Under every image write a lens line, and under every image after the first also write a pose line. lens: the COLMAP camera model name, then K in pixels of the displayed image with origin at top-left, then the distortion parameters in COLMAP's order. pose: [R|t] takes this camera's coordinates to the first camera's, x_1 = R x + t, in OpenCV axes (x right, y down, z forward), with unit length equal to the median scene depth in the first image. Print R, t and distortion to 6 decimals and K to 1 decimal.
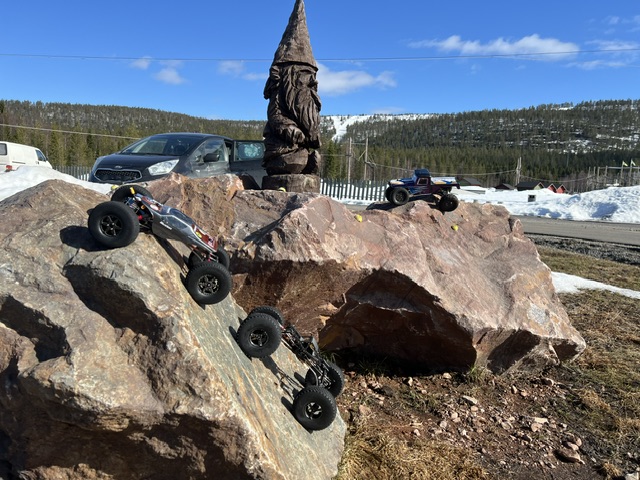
lens RADIAL K [[471.3, 0, 320.0], [0, 471.3, 240.0], [0, 0, 1]] dist [0.072963, -0.091079]
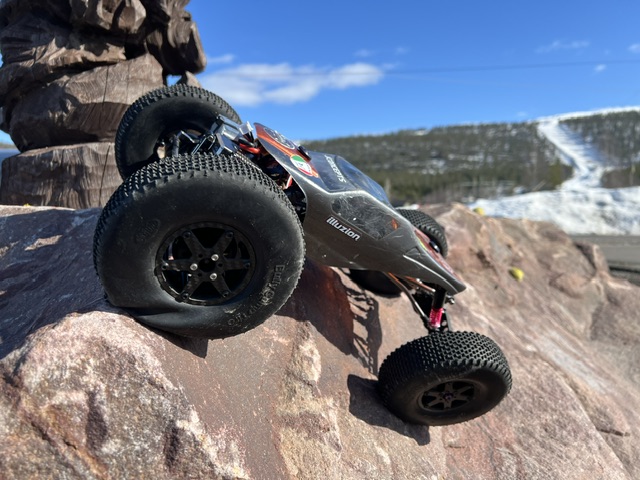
lens RADIAL K [[484.1, 0, 317.8], [0, 484.1, 237.5], [0, 0, 1]] dist [0.002110, 0.003027]
pose [[0.967544, -0.069602, 0.242929, -0.012323], [0.084668, 0.995045, -0.052123, -0.061975], [-0.238097, 0.070999, 0.968643, 0.700894]]
